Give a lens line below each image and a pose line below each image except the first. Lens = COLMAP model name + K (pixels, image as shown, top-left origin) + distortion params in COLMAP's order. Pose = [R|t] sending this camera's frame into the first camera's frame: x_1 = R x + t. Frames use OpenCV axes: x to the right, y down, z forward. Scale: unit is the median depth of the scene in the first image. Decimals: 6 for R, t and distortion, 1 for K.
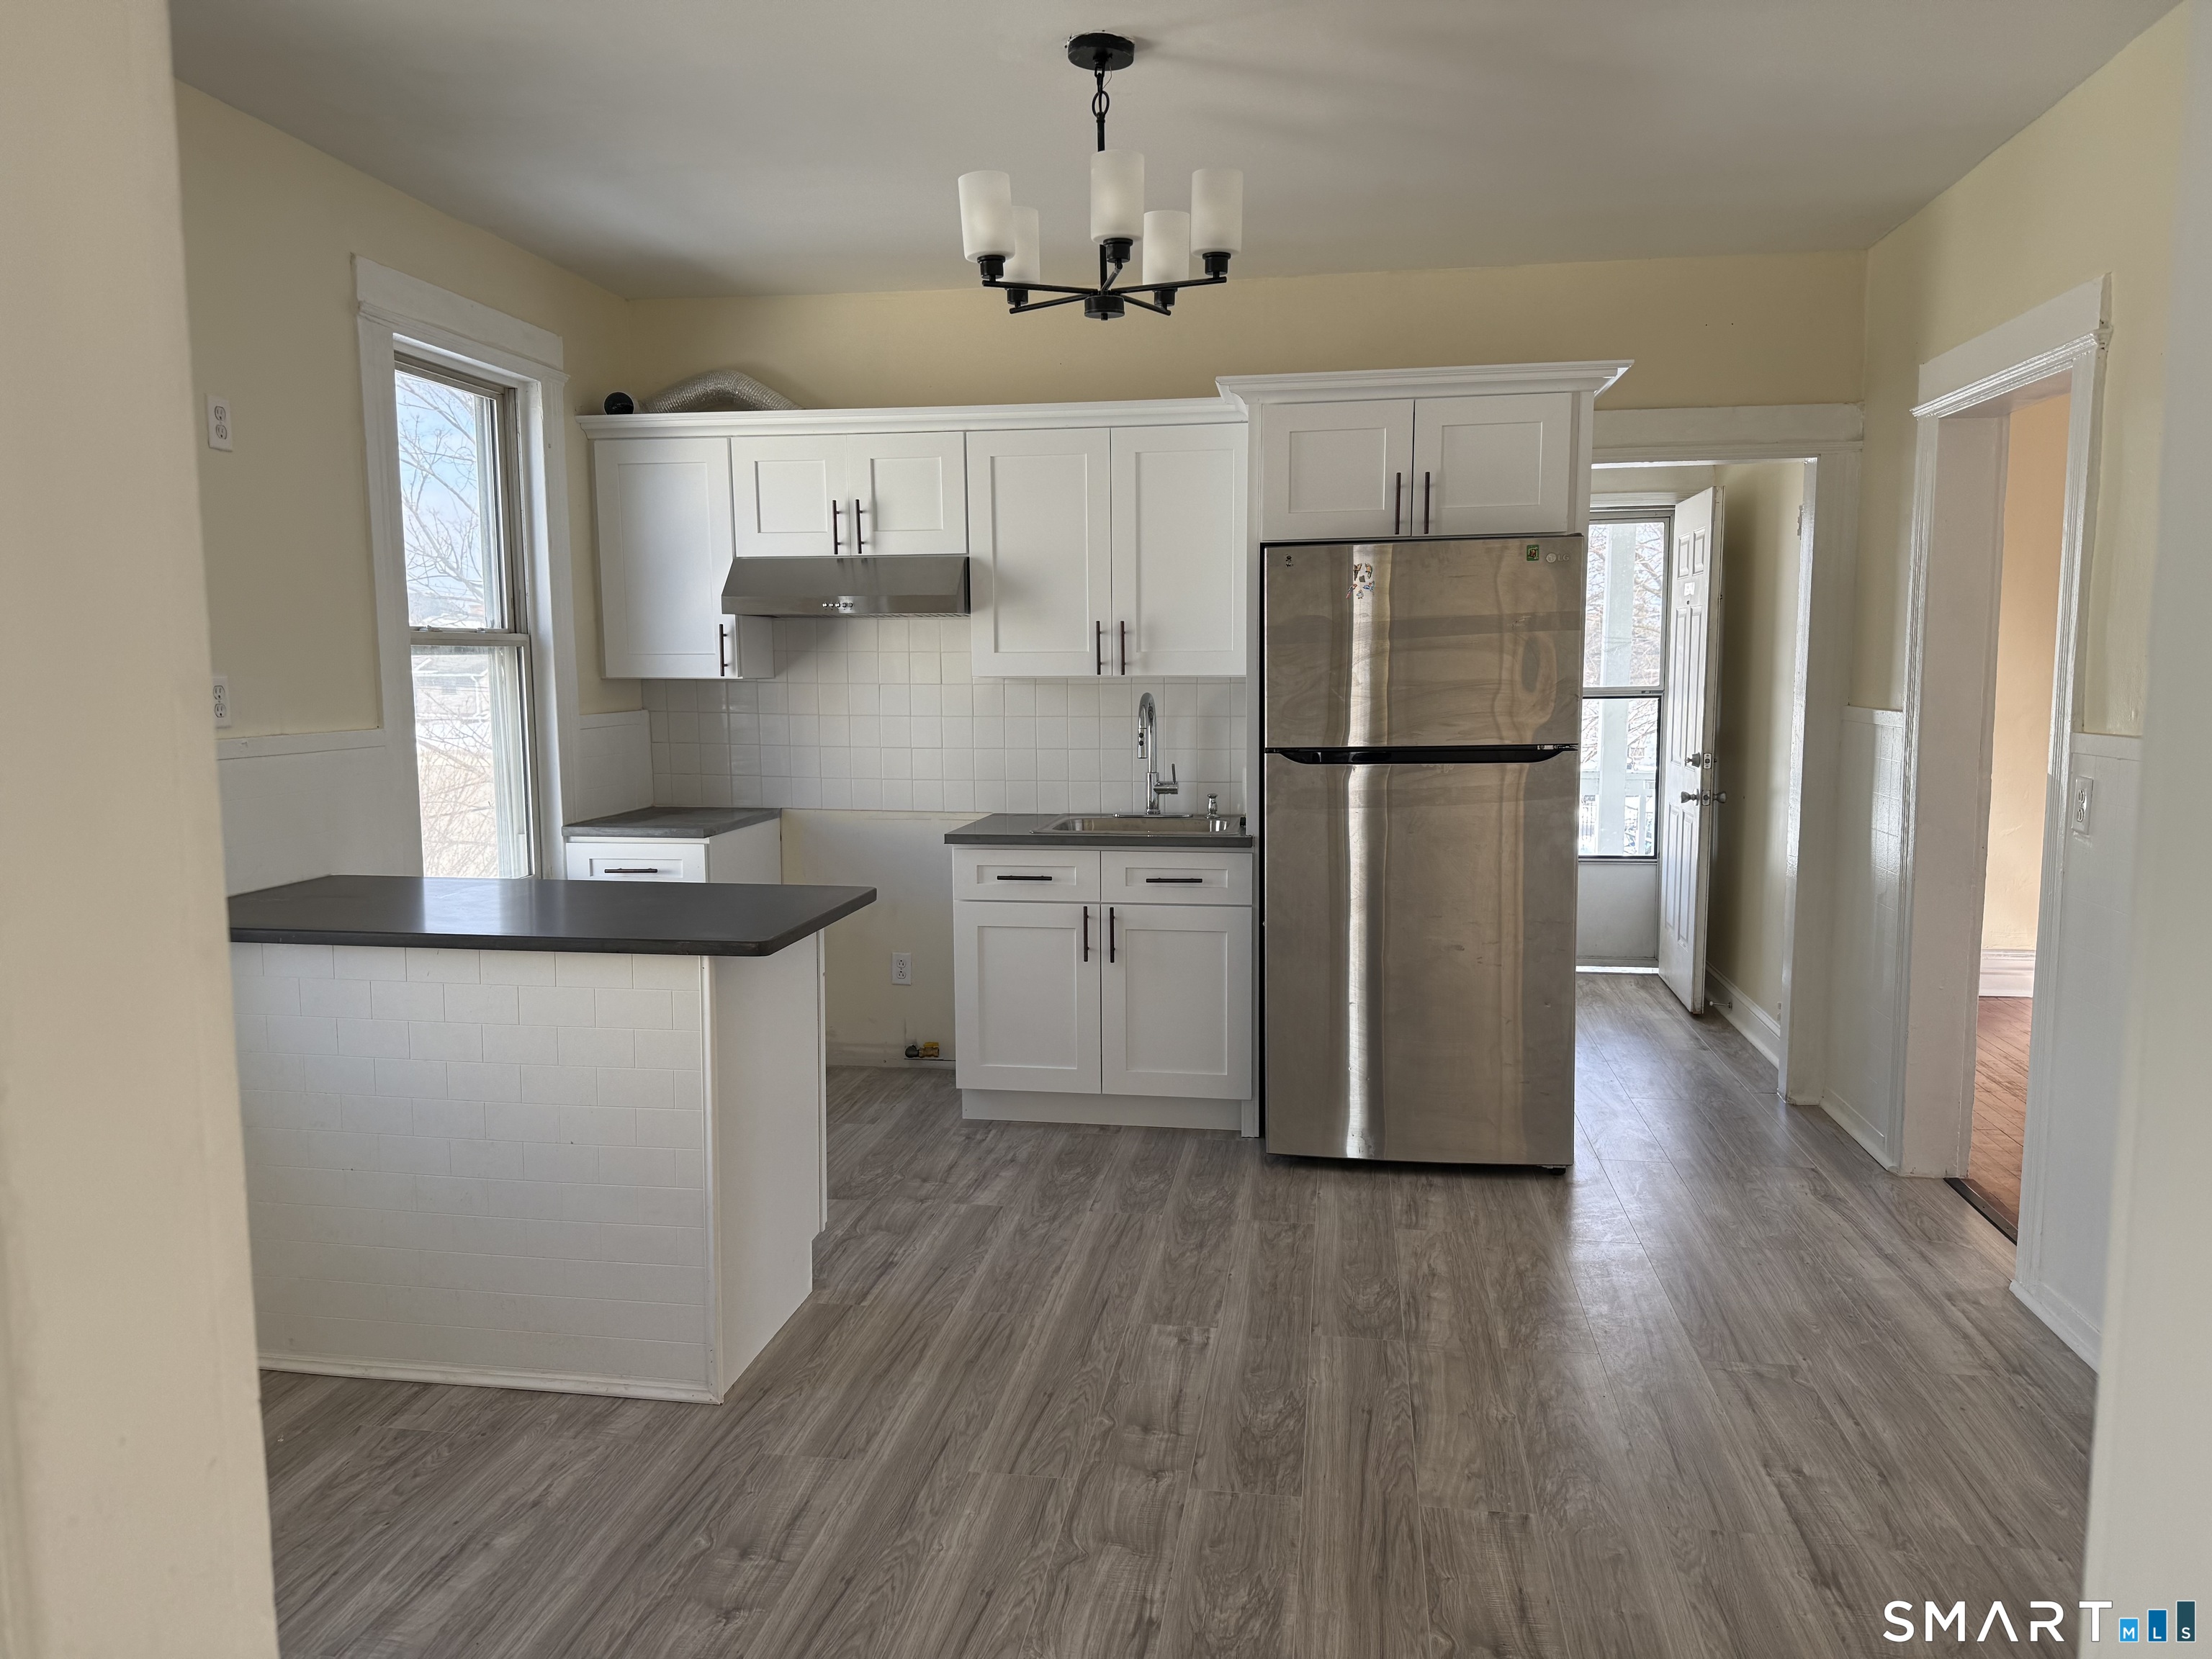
lens RADIAL K [[1562.1, 0, 1105.0], [0, 1562.1, 831.5], [0, 0, 1]] dist [0.044389, -0.059901]
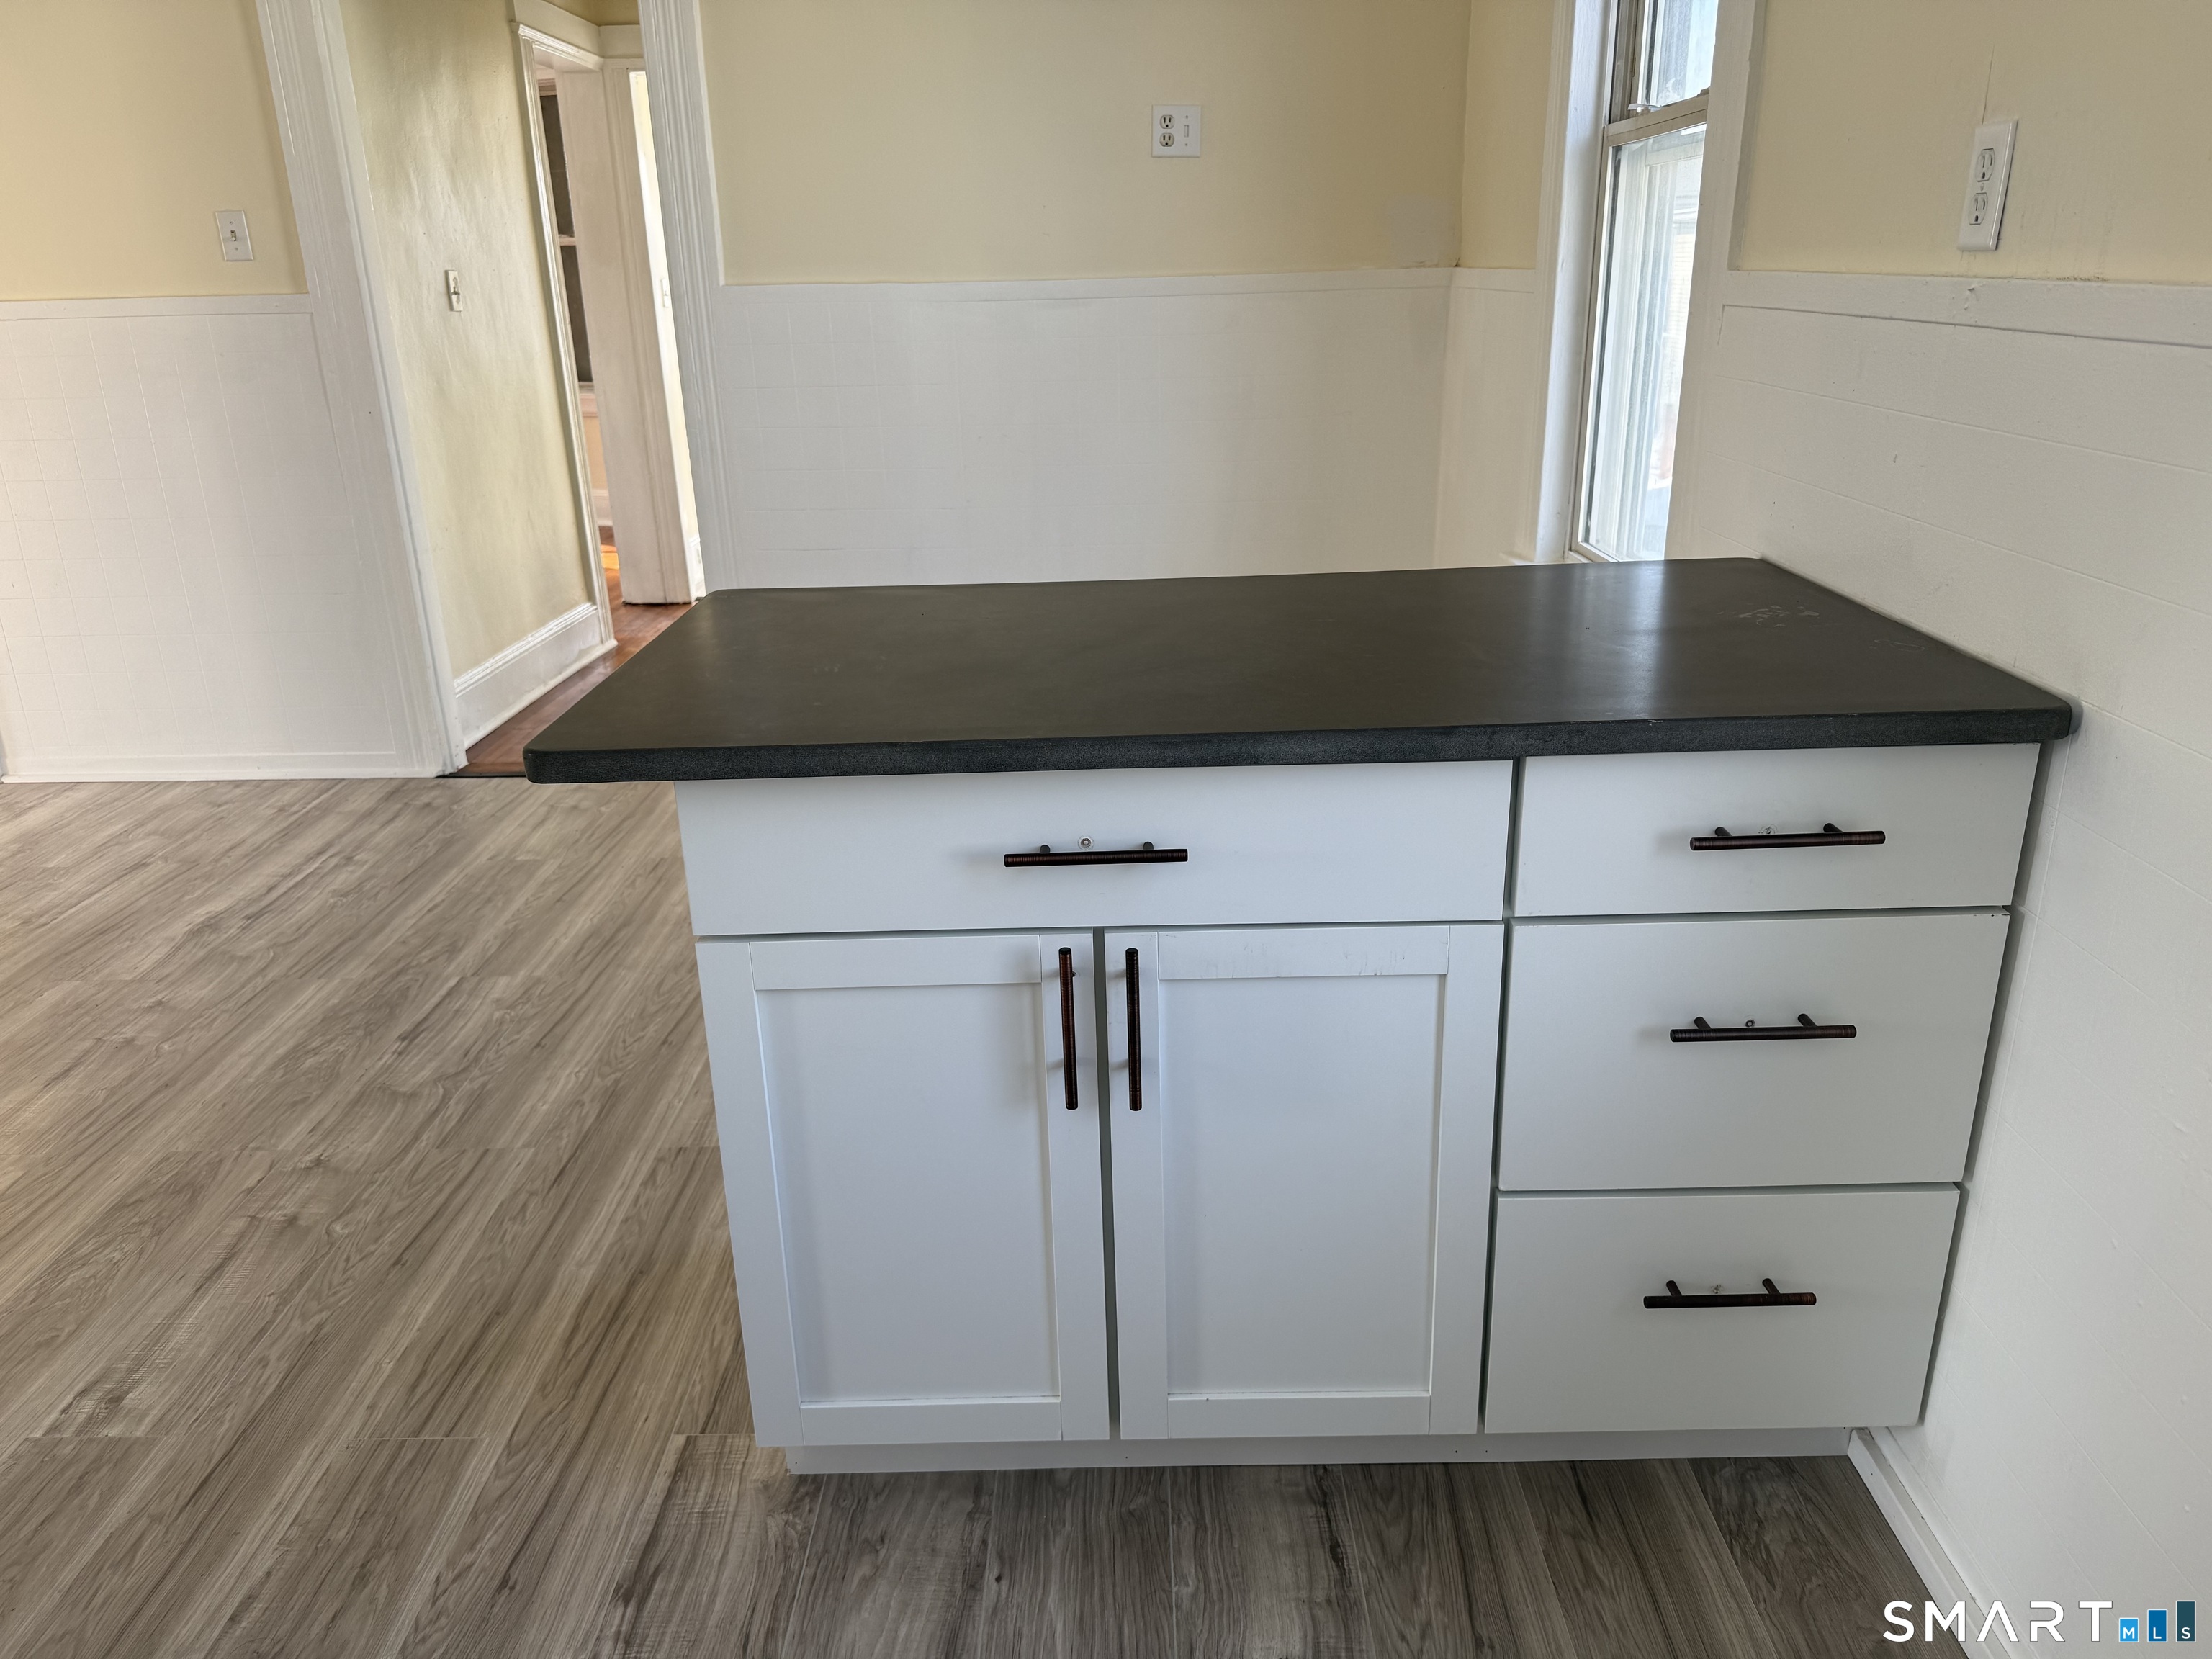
lens RADIAL K [[1562.1, 0, 1104.9], [0, 1562.1, 827.3], [0, 0, 1]] dist [0.044389, -0.059901]
pose [[-0.988058, 0.086924, -0.127224, -0.302703], [0.022134, 0.897187, 0.441096, -0.139837], [0.152485, 0.433012, -0.888397, 1.729523]]
